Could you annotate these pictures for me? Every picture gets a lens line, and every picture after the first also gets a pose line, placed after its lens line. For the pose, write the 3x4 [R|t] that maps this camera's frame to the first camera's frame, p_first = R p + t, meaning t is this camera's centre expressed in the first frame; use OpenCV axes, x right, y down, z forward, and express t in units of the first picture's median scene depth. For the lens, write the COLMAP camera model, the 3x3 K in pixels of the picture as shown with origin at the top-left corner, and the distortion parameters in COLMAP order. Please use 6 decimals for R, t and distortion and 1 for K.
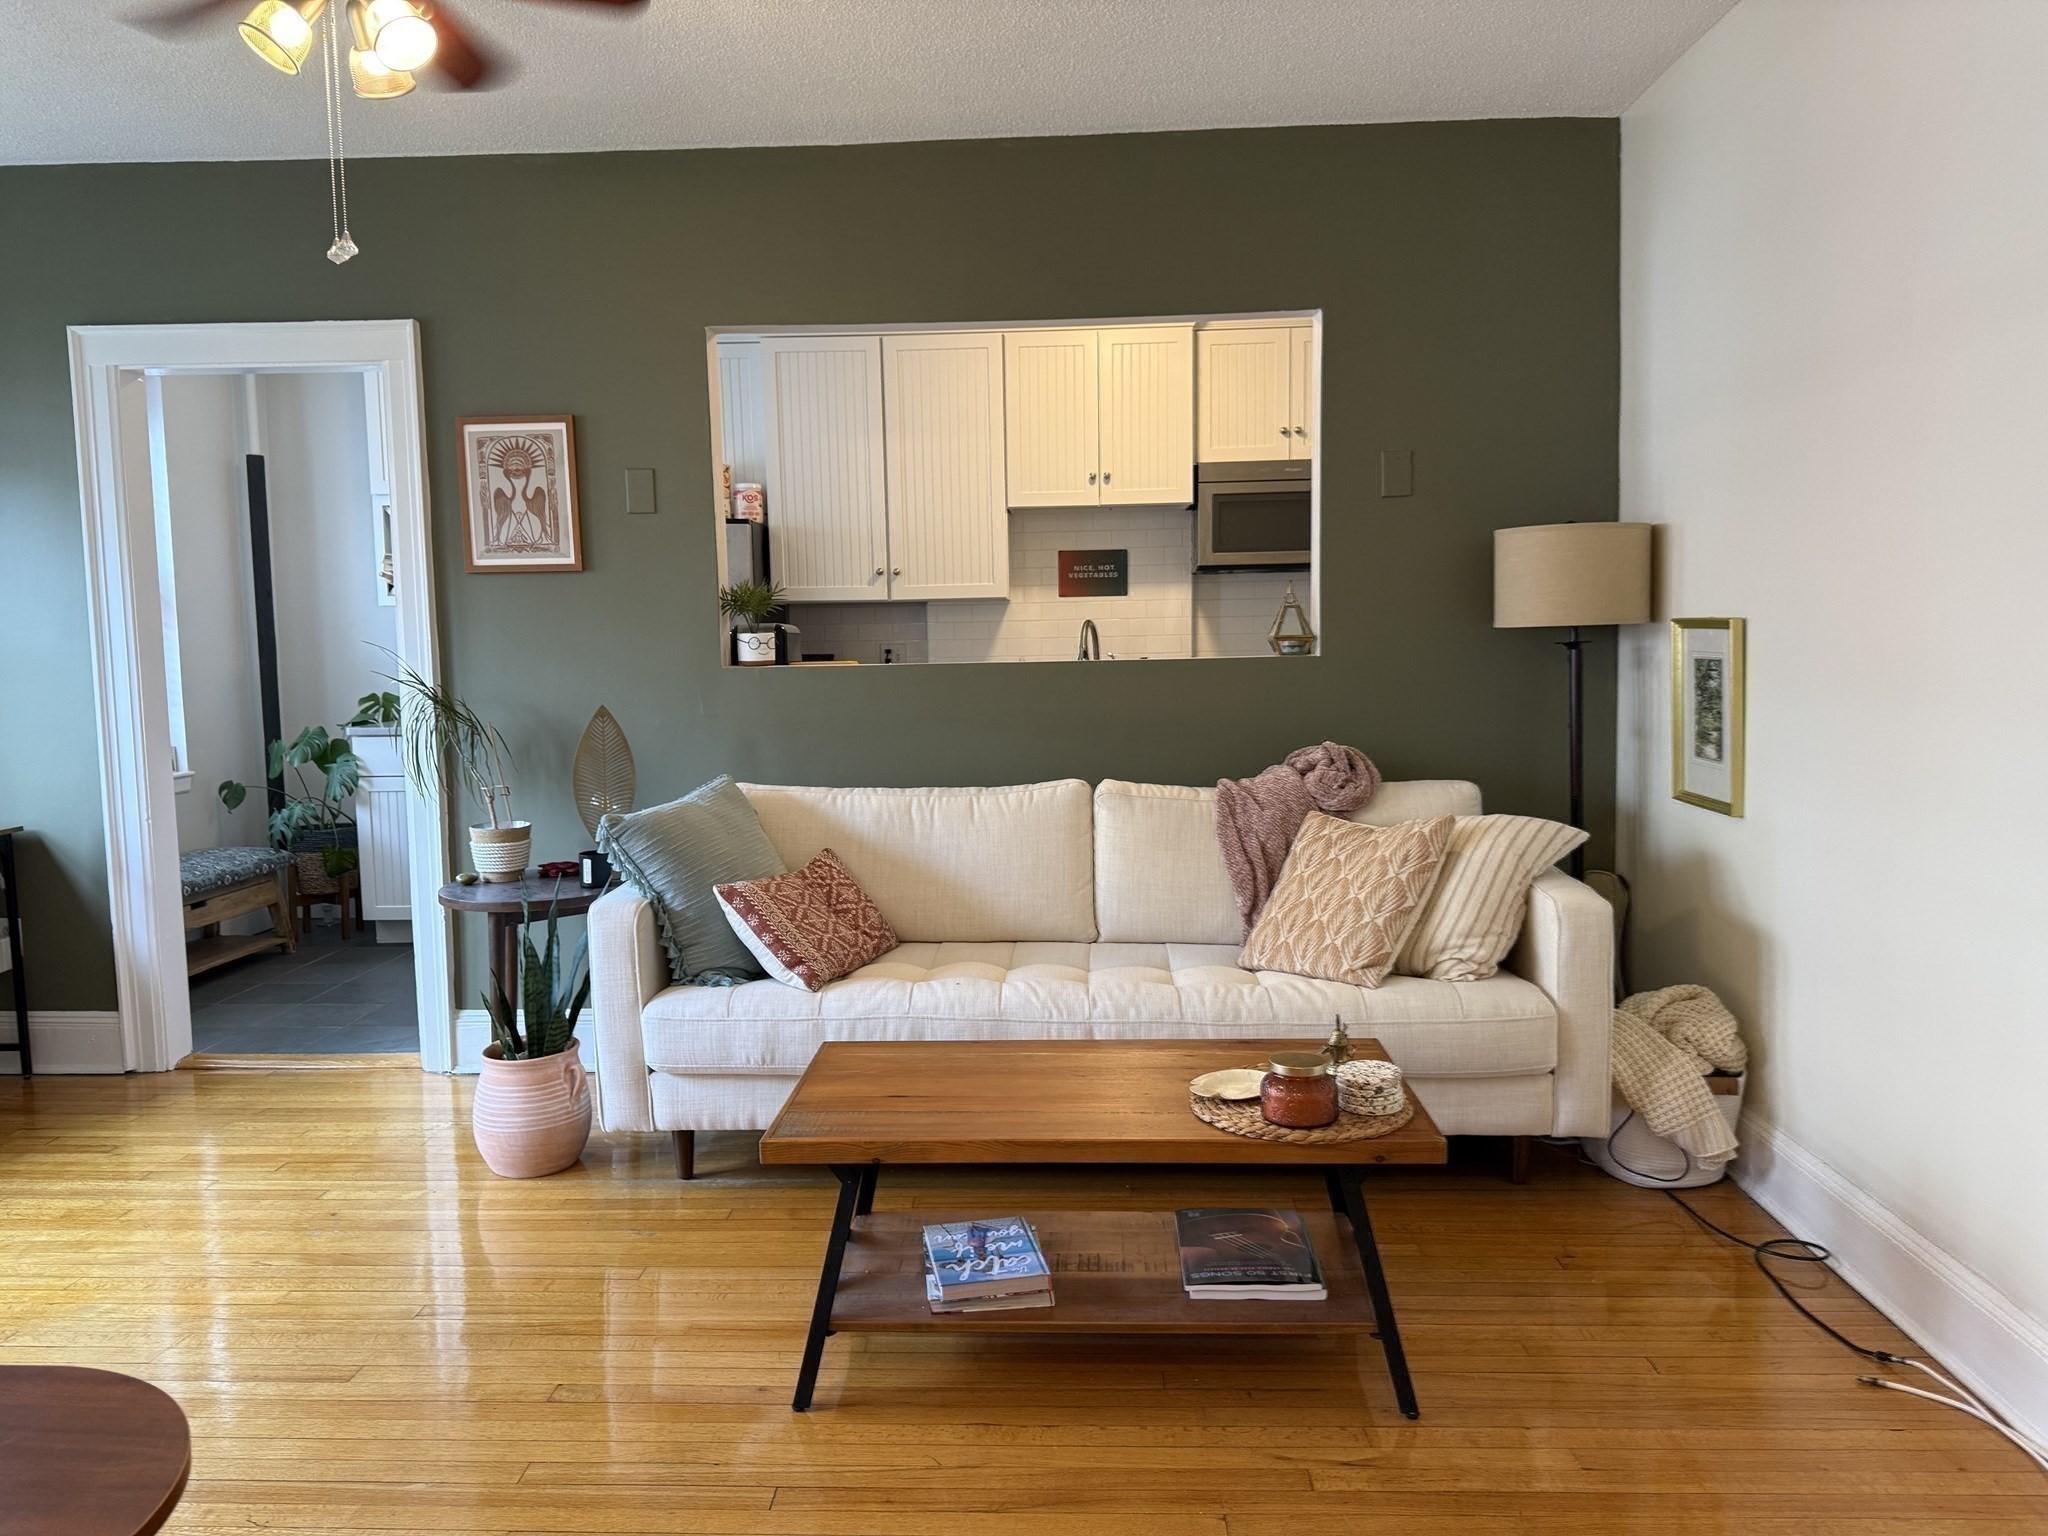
lens RADIAL K [[1471.7, 0, 1025.5], [0, 1471.7, 770.3], [0, 0, 1]] dist [0.030236, -0.001714]
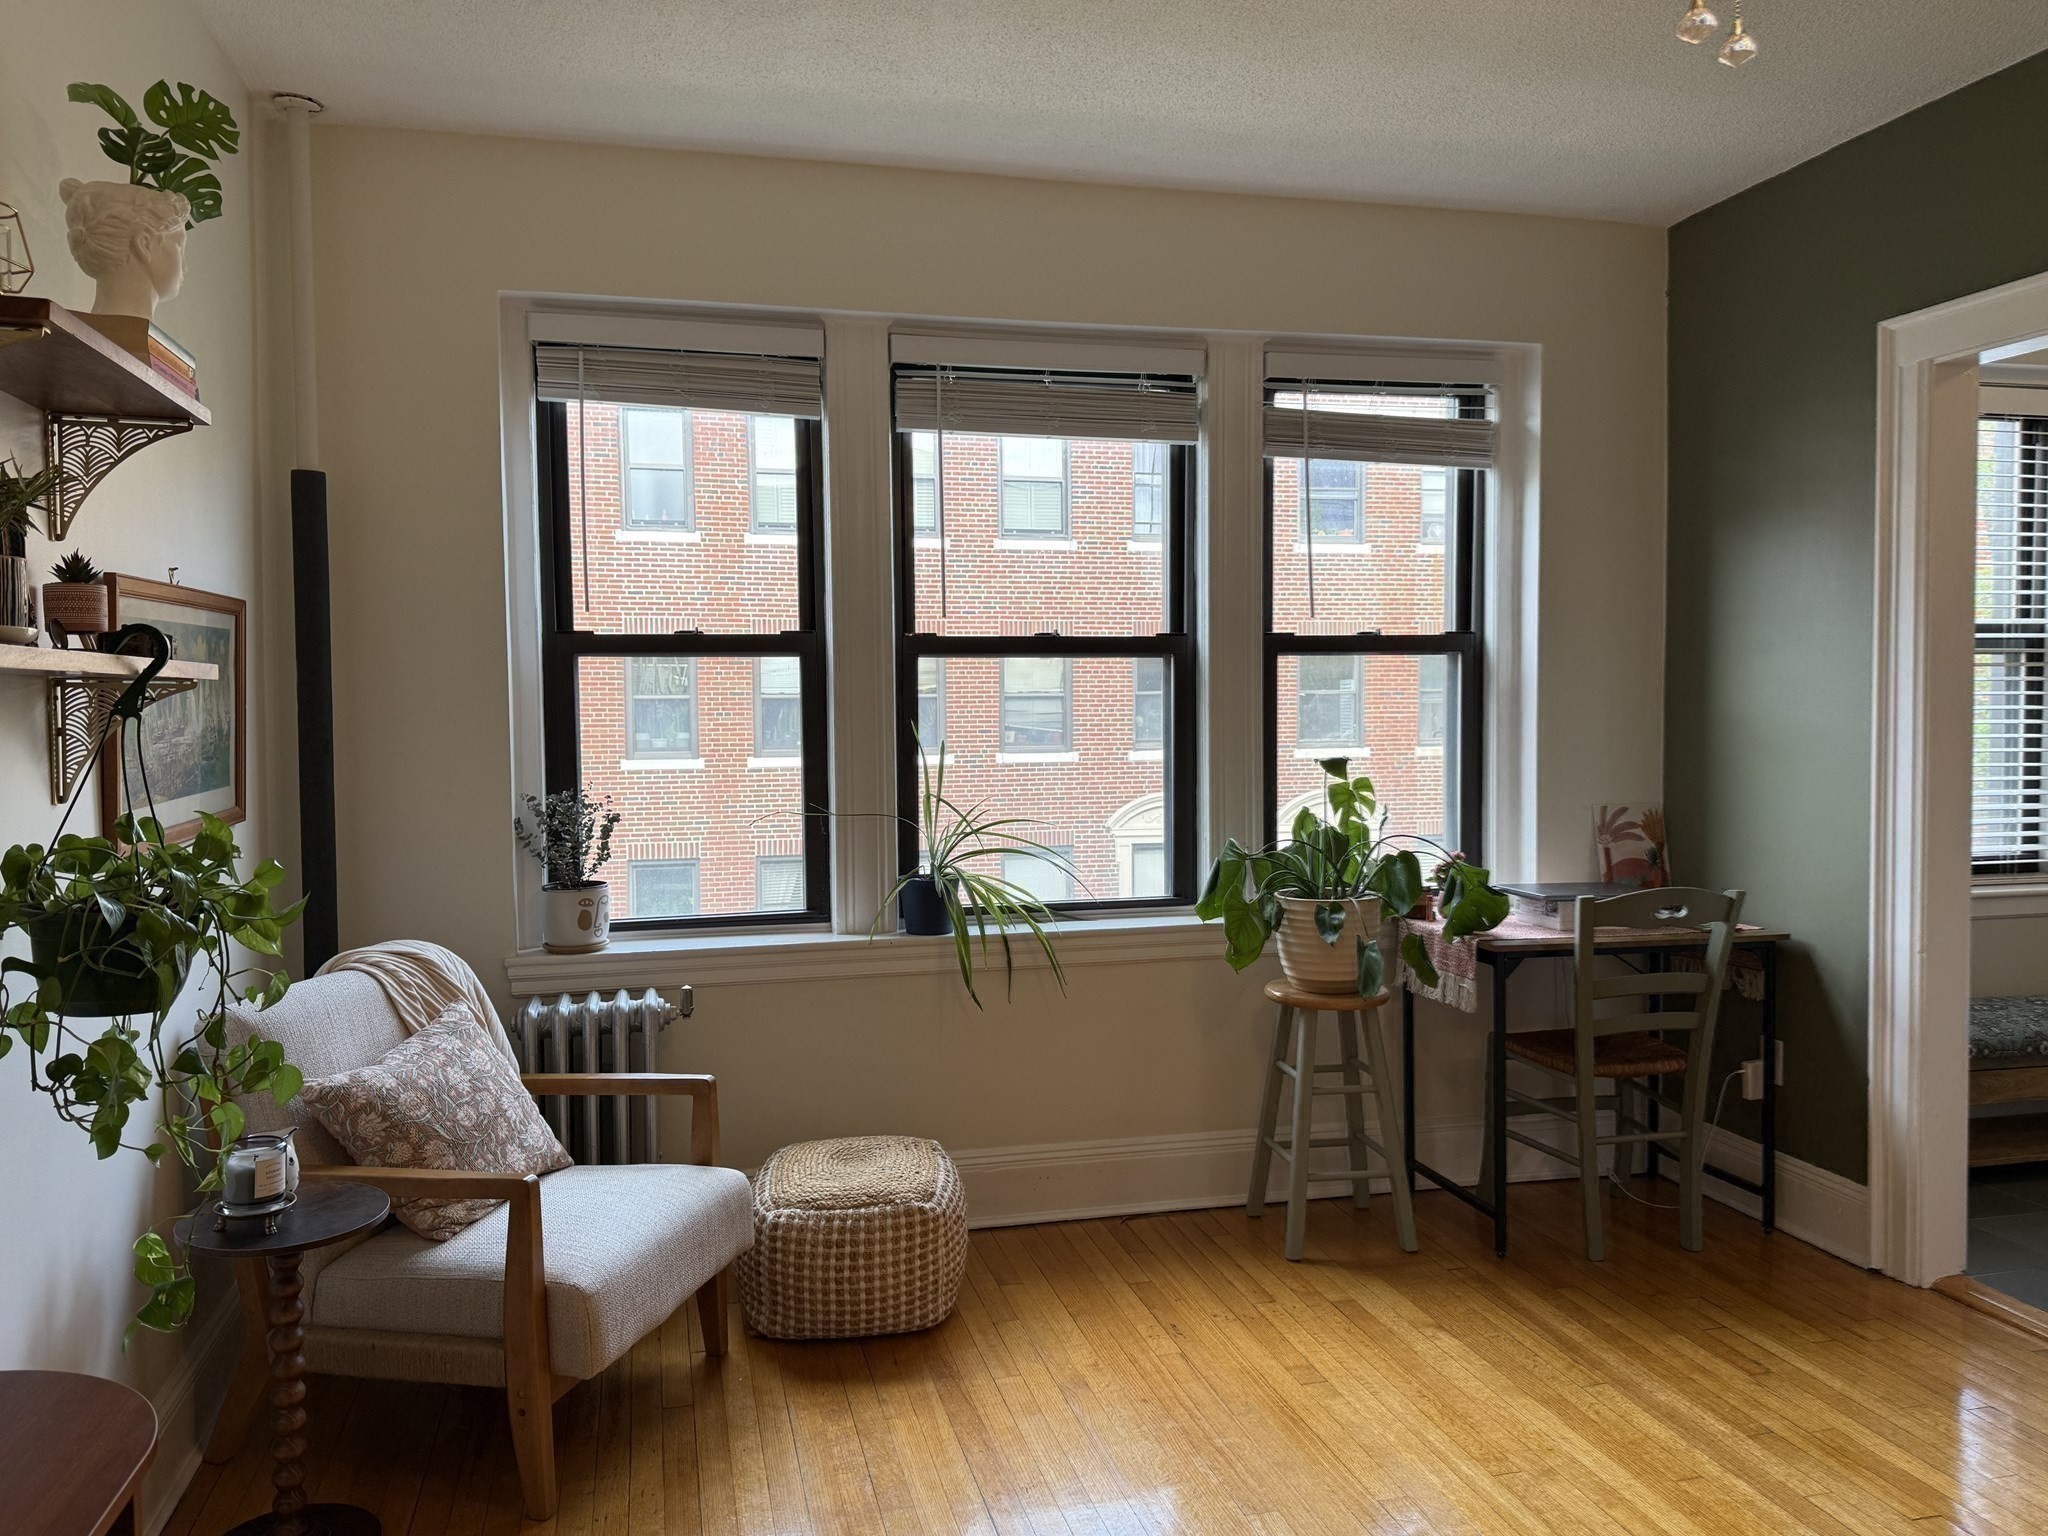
lens RADIAL K [[1471.7, 0, 1023.1], [0, 1471.7, 773.6], [0, 0, 1]] dist [0.030236, -0.001714]
pose [[0.297246, 0.044793, -0.953750, -0.004135], [-0.083937, 0.996258, 0.020629, -0.034255], [0.951104, 0.073923, 0.299893, 0.339400]]
